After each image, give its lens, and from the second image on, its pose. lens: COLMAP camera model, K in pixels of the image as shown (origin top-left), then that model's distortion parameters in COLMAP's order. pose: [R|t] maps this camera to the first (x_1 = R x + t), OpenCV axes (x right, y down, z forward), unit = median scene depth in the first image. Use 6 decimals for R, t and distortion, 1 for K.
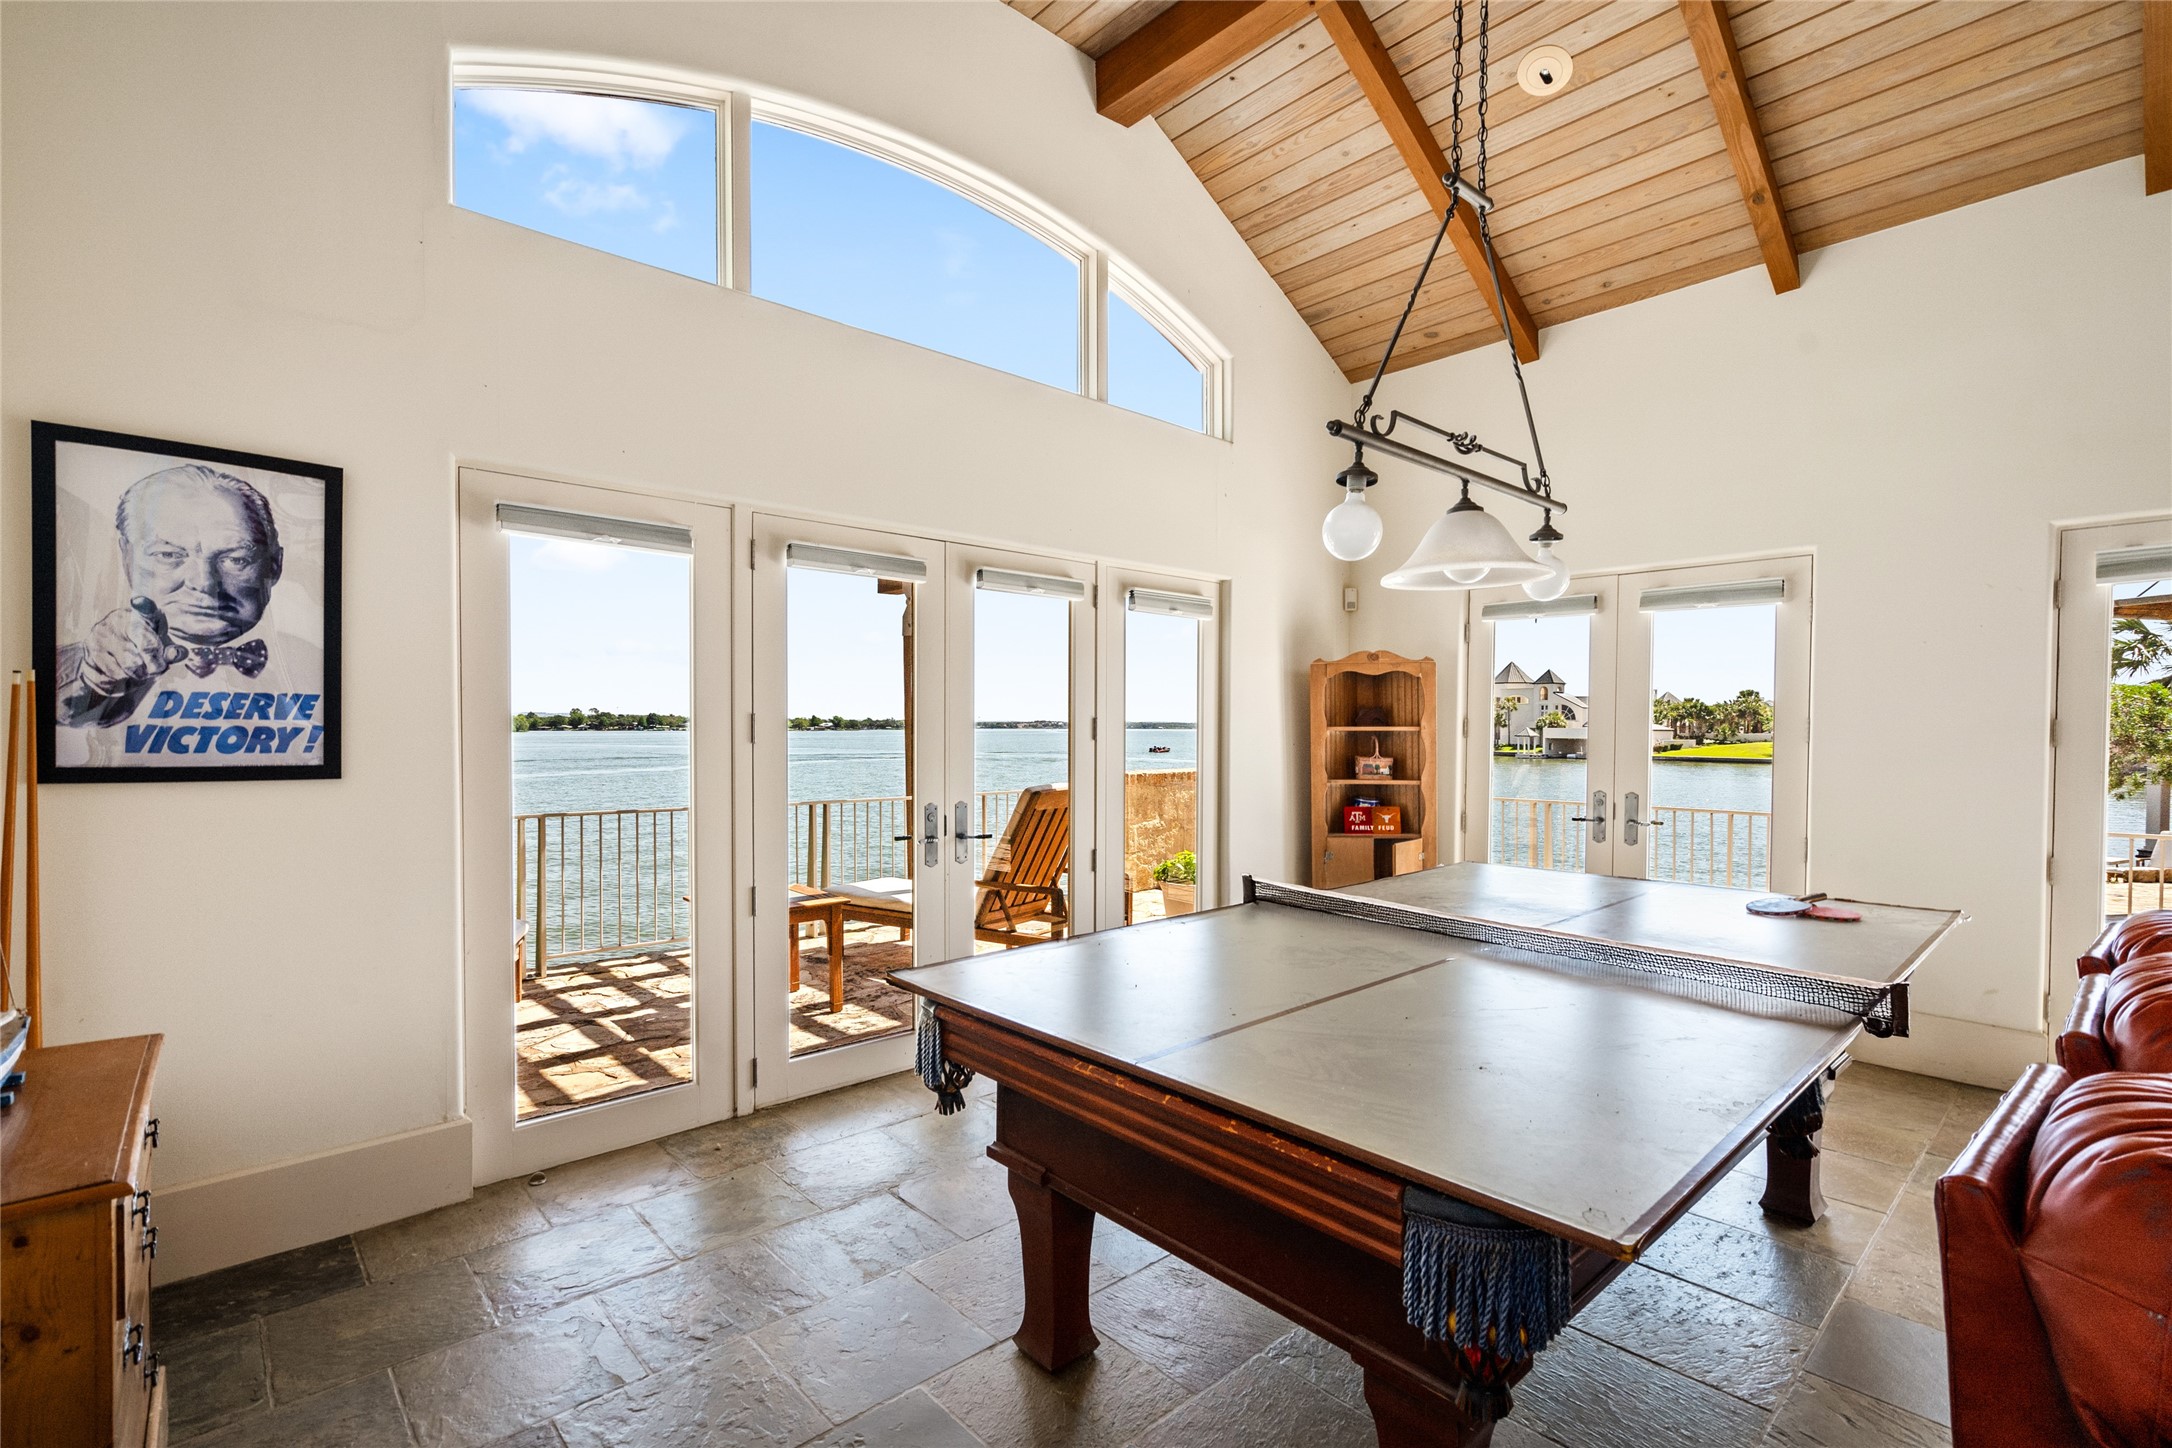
lens RADIAL K [[981.6, 0, 1082.1], [0, 981.6, 740.7], [0, 0, 1]] dist [-0.010950, 0.000887]
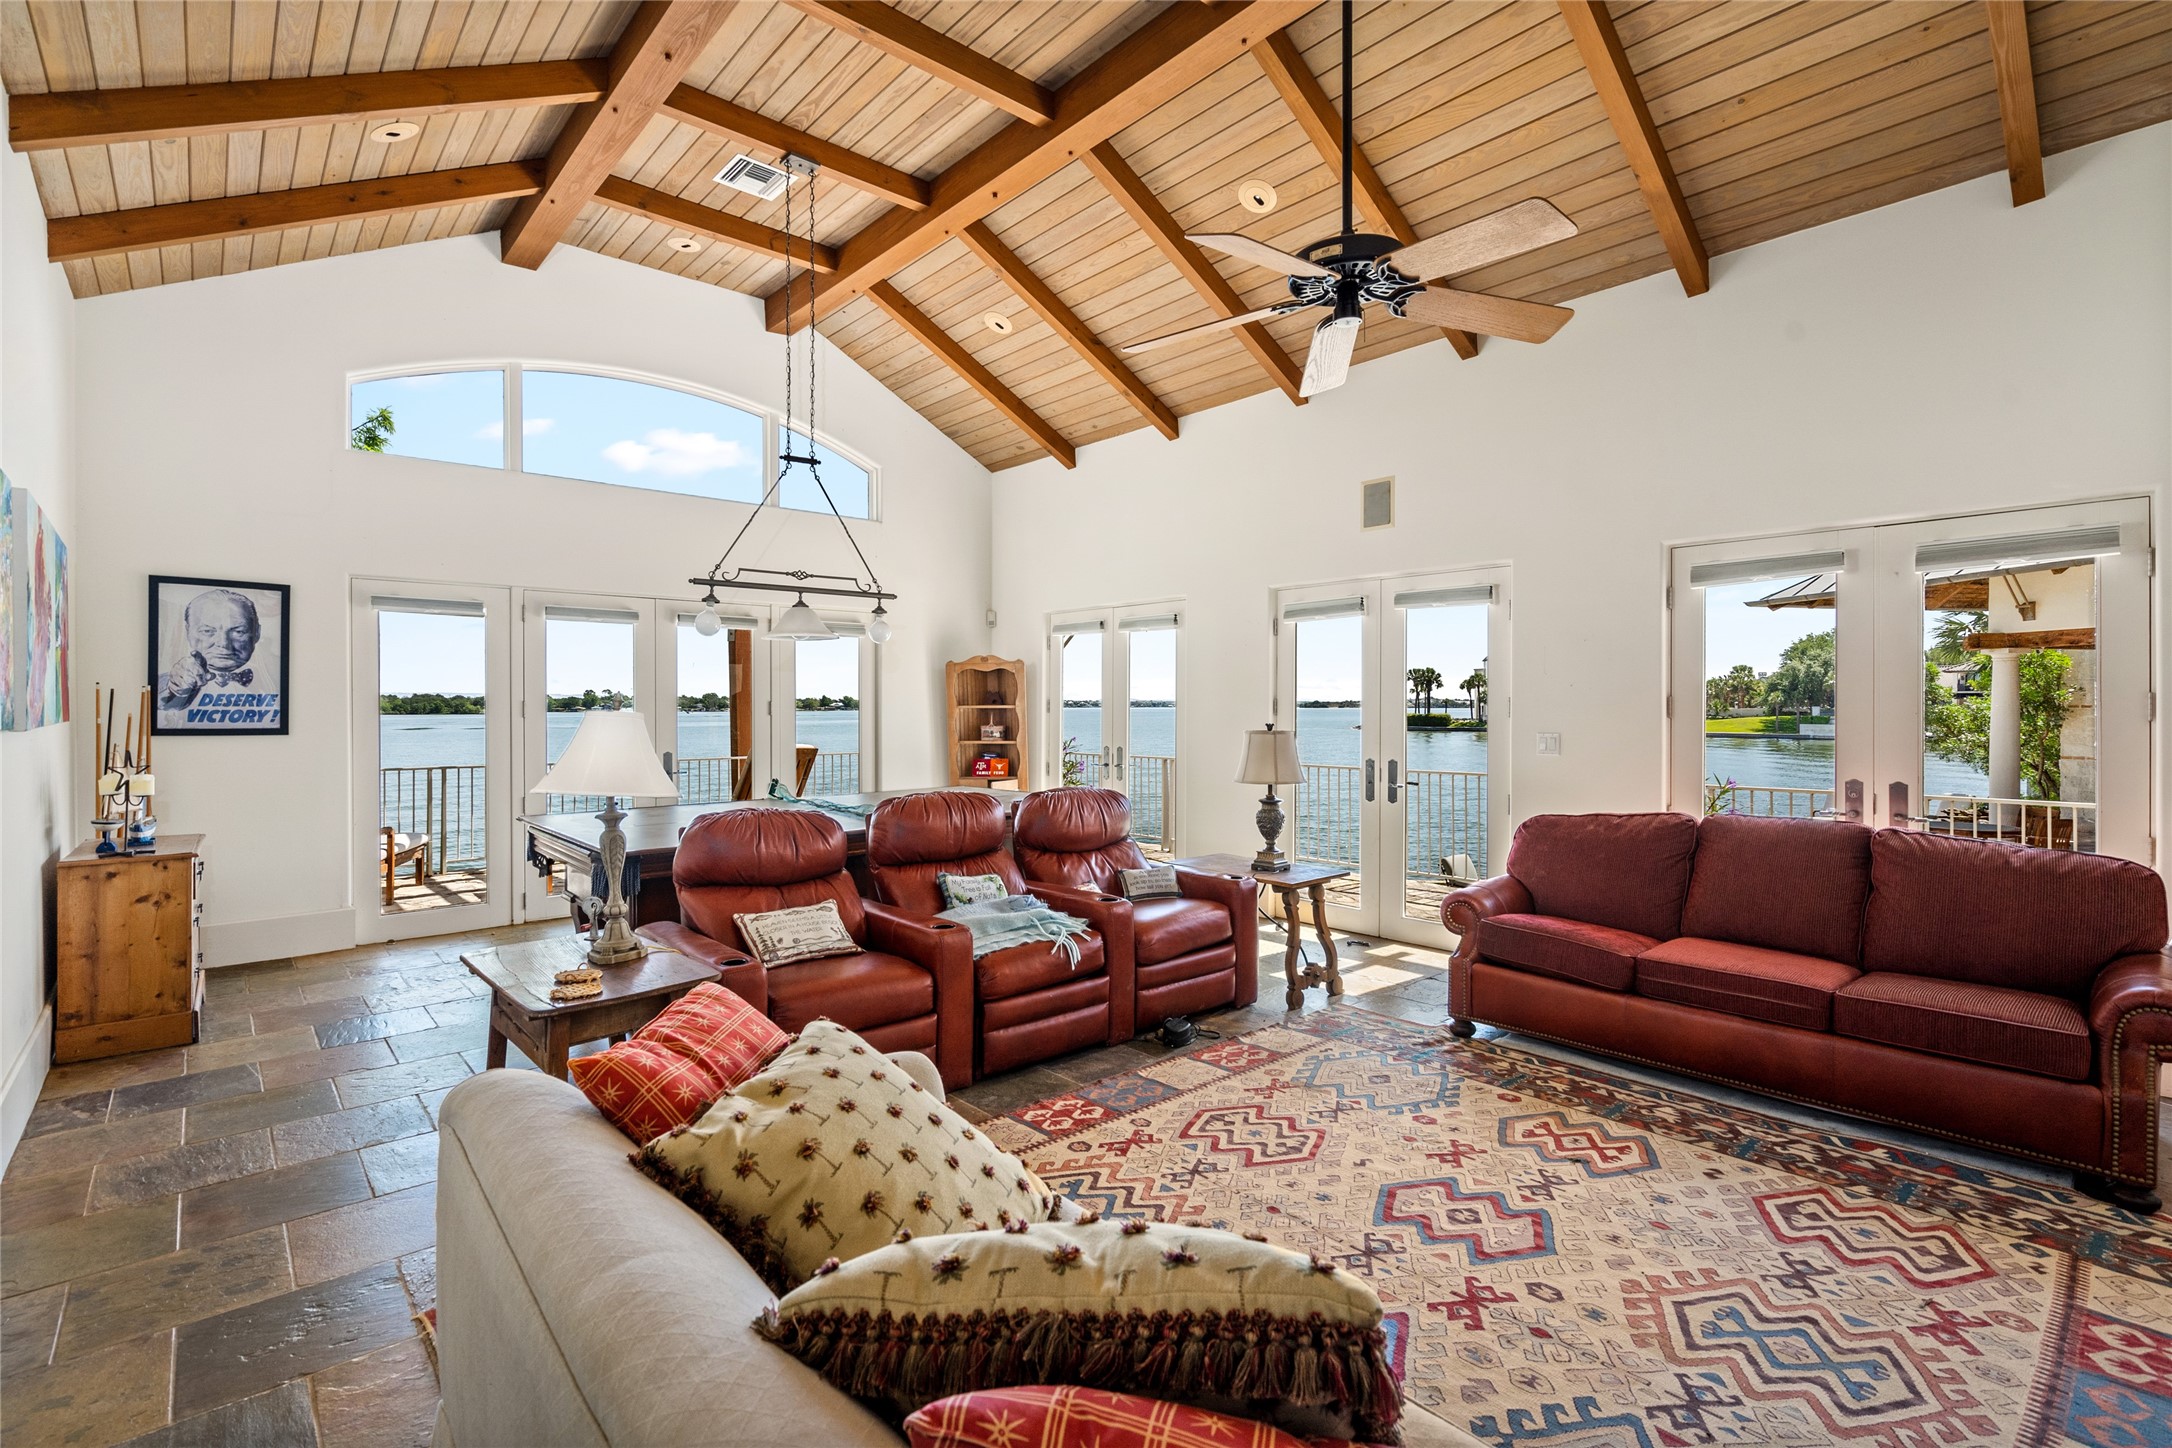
lens RADIAL K [[981.6, 0, 1085.6], [0, 981.6, 702.3], [0, 0, 1]] dist [-0.010950, 0.000887]
pose [[0.999941, -0.005819, -0.009123, 0.844435], [0.005661, 0.999835, -0.017249, 0.013928], [0.009222, 0.017197, 0.999810, -0.935627]]
